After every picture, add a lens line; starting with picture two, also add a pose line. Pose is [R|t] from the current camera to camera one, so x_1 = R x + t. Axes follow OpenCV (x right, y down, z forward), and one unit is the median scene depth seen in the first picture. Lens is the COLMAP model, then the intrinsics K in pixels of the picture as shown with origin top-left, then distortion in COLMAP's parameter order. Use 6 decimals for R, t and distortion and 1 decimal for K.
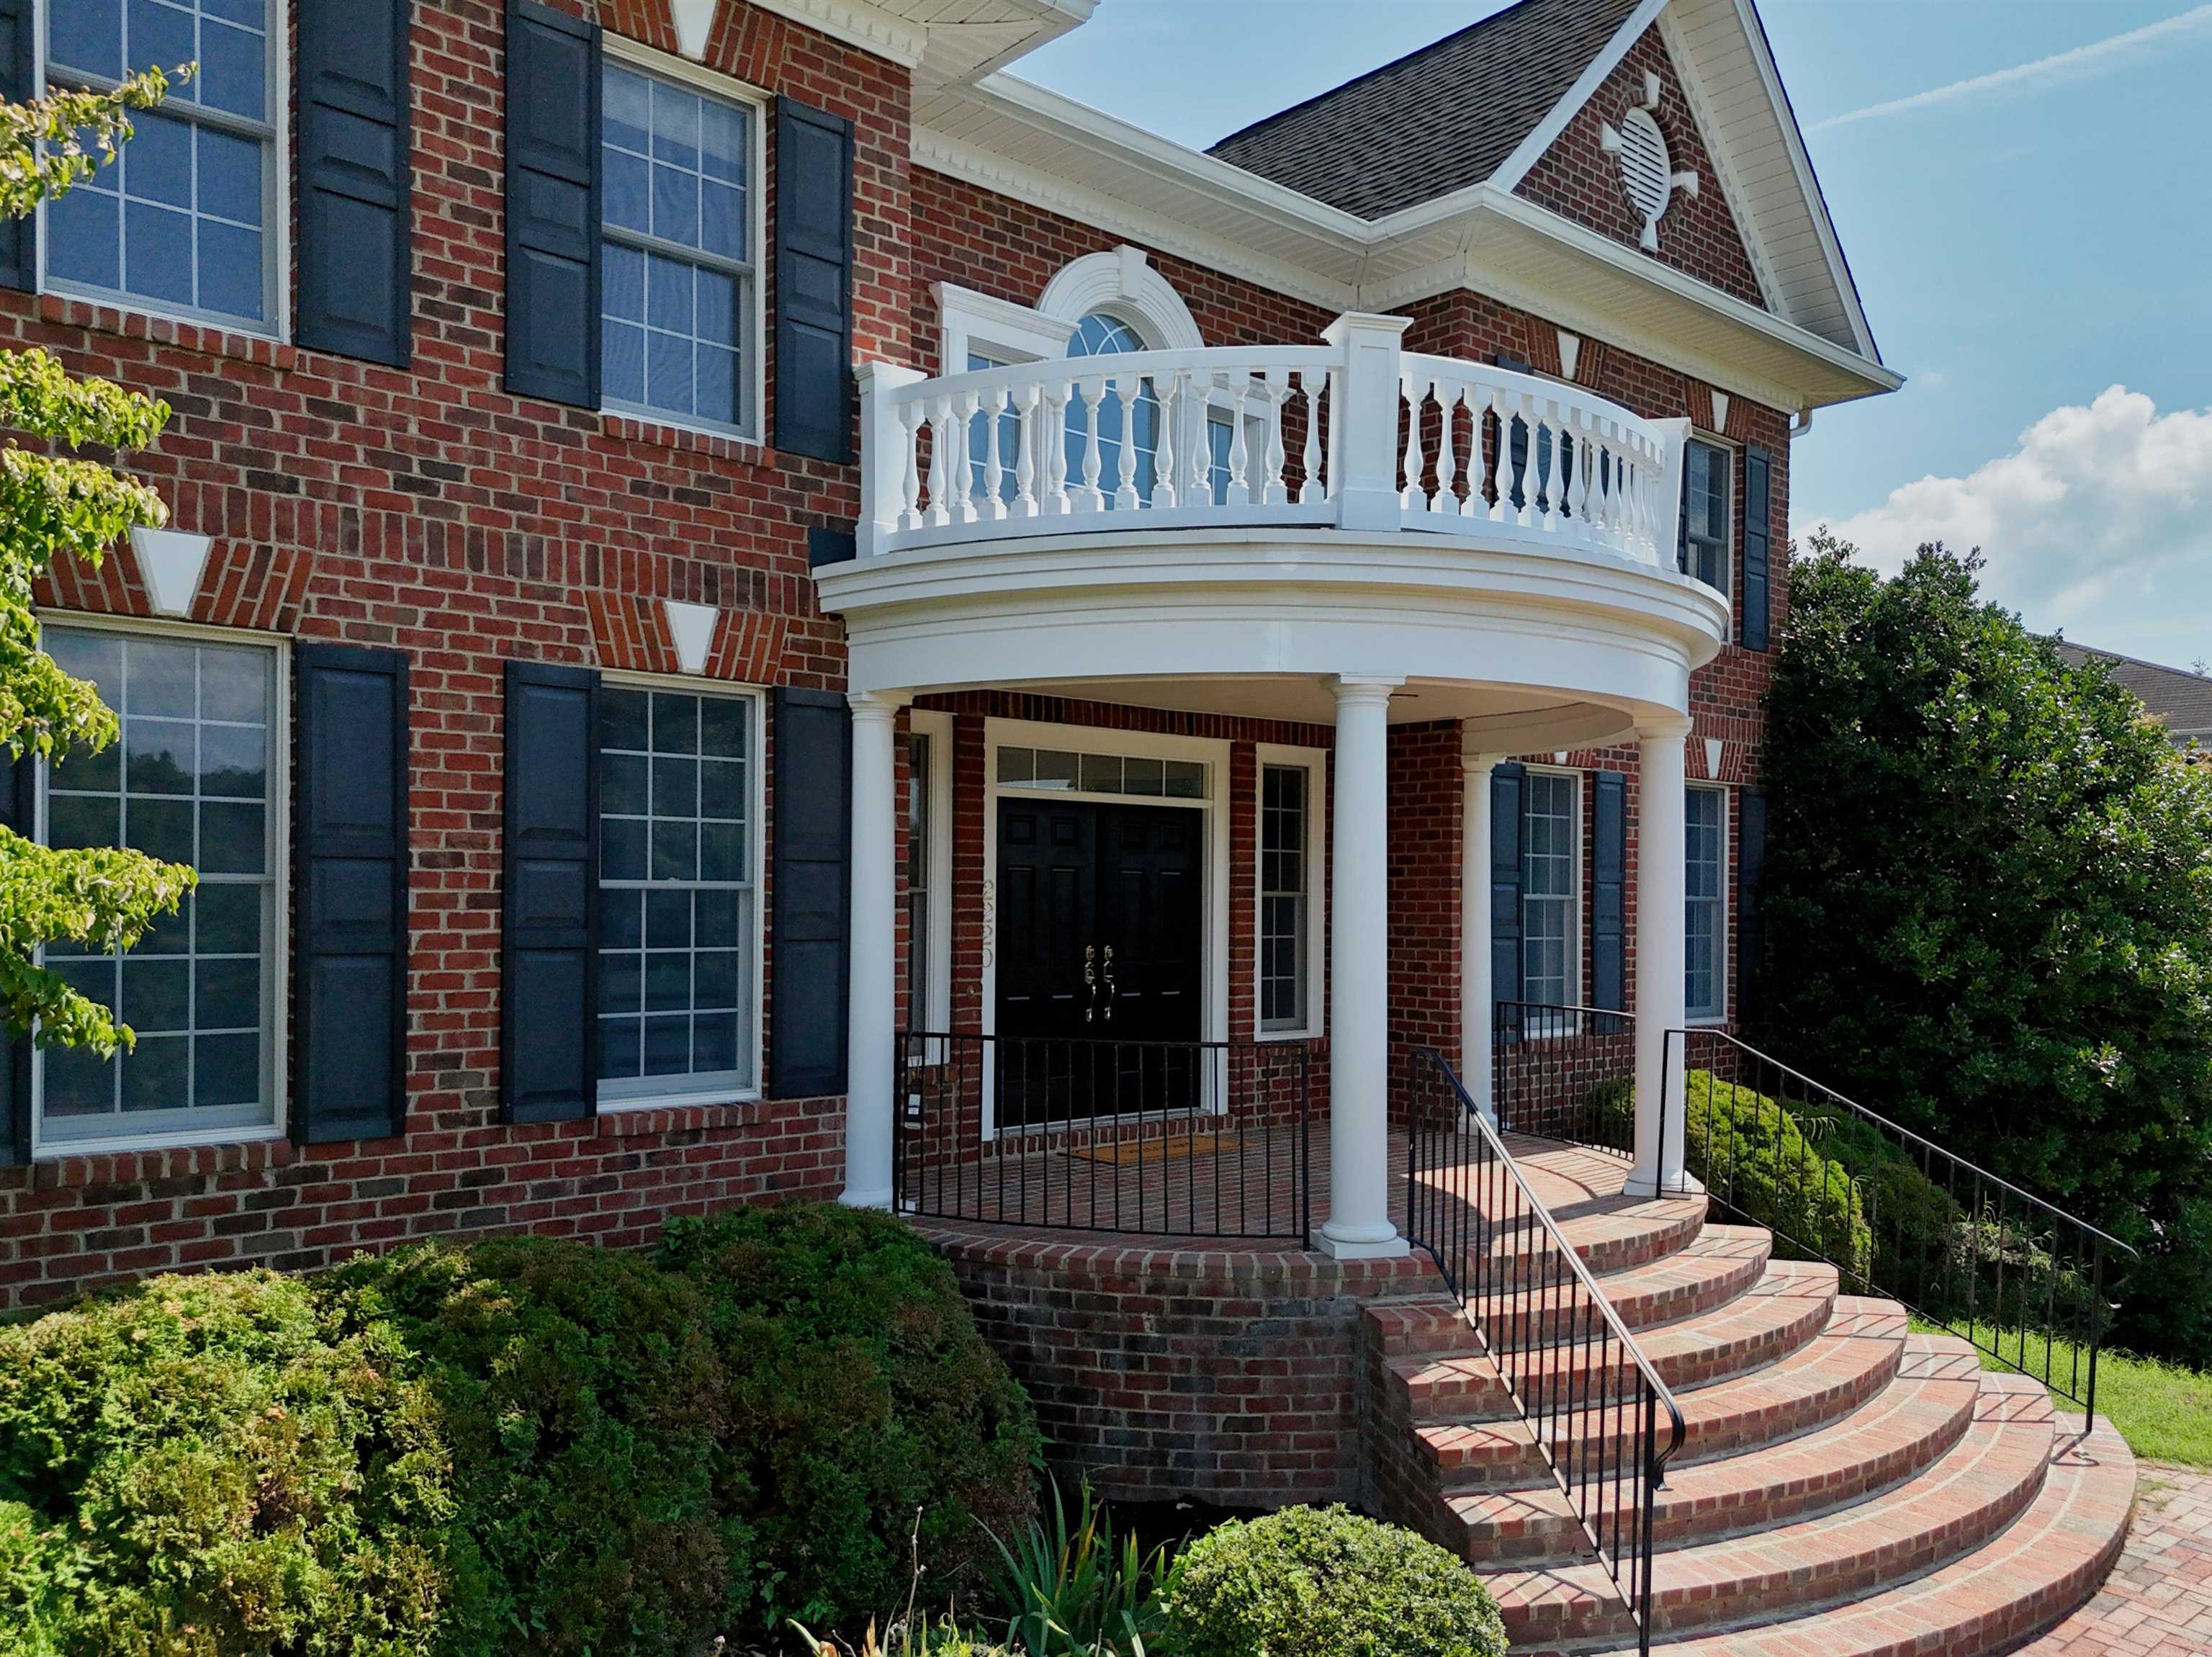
lens RADIAL K [[1699.5, 0, 1103.5], [0, 1699.5, 909.0], [0, 0, 1]] dist [0.058498, -0.067426]
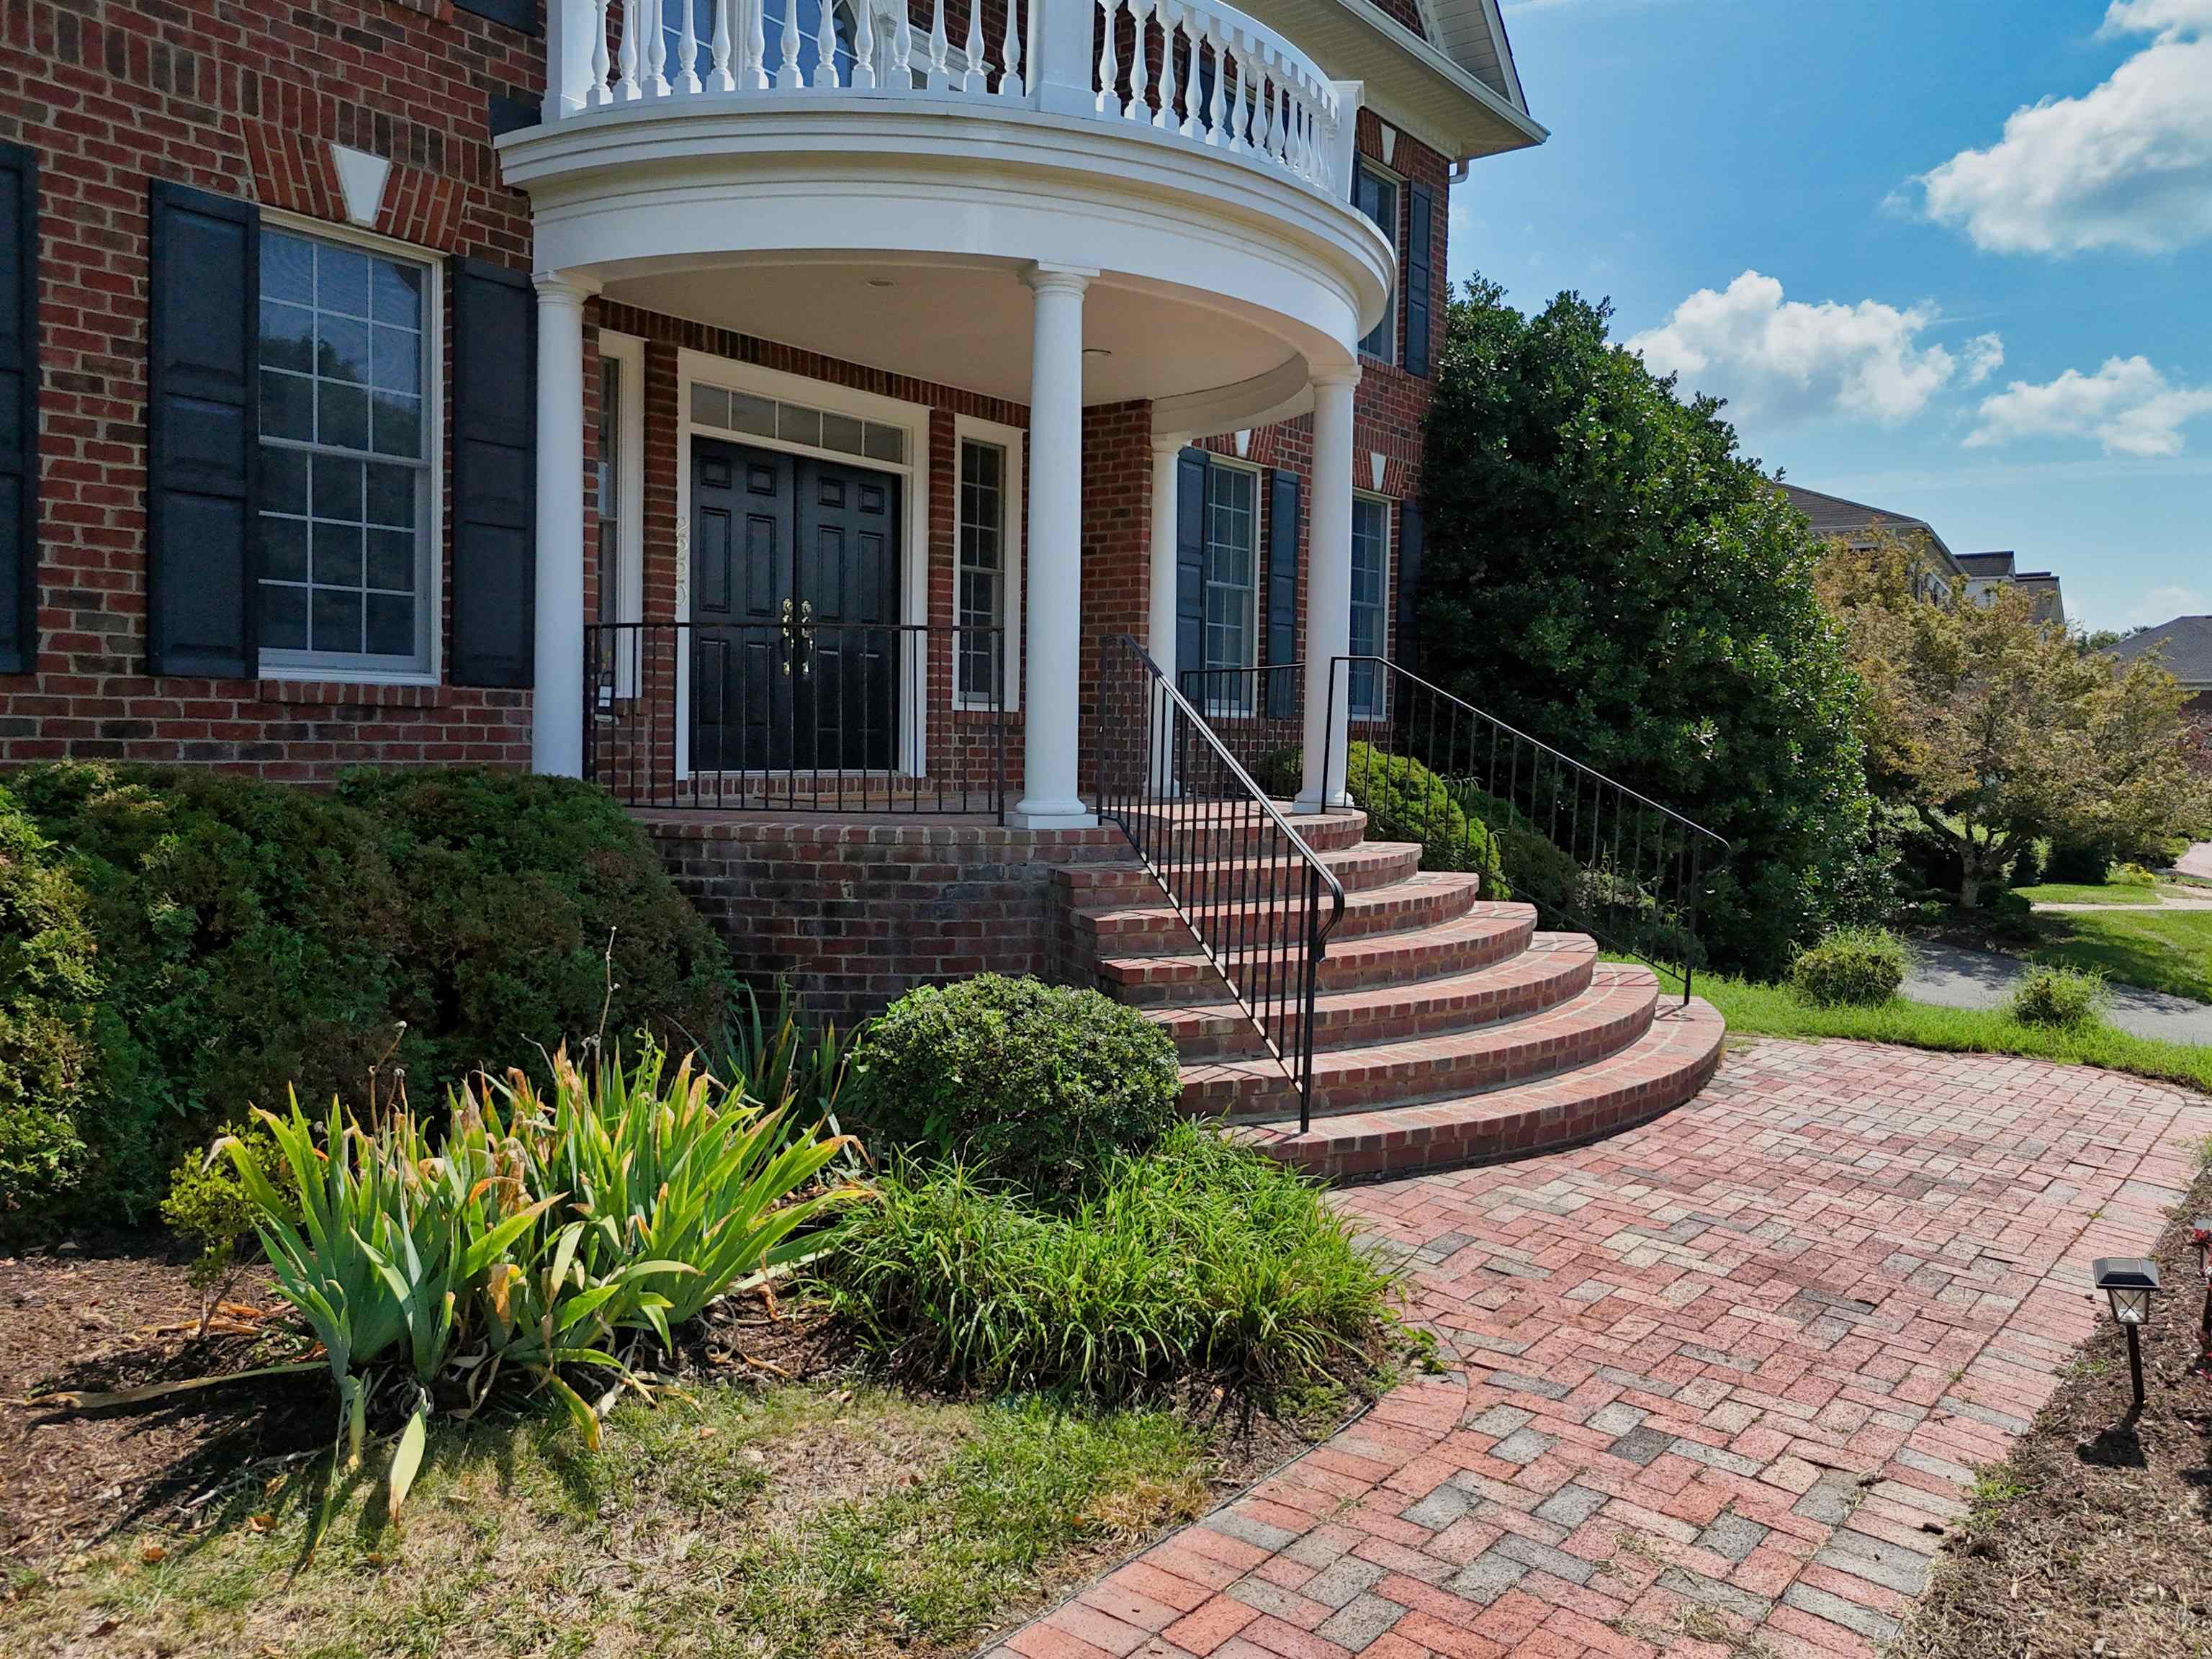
lens RADIAL K [[1654.4, 0, 1106.9], [0, 1654.4, 785.3], [0, 0, 1]] dist [0.057576, -0.071814]
pose [[0.983281, 0.004723, 0.182036, -0.000760], [-0.009816, 0.999585, 0.027089, 0.149574], [-0.181833, -0.028423, 0.982919, -0.002002]]
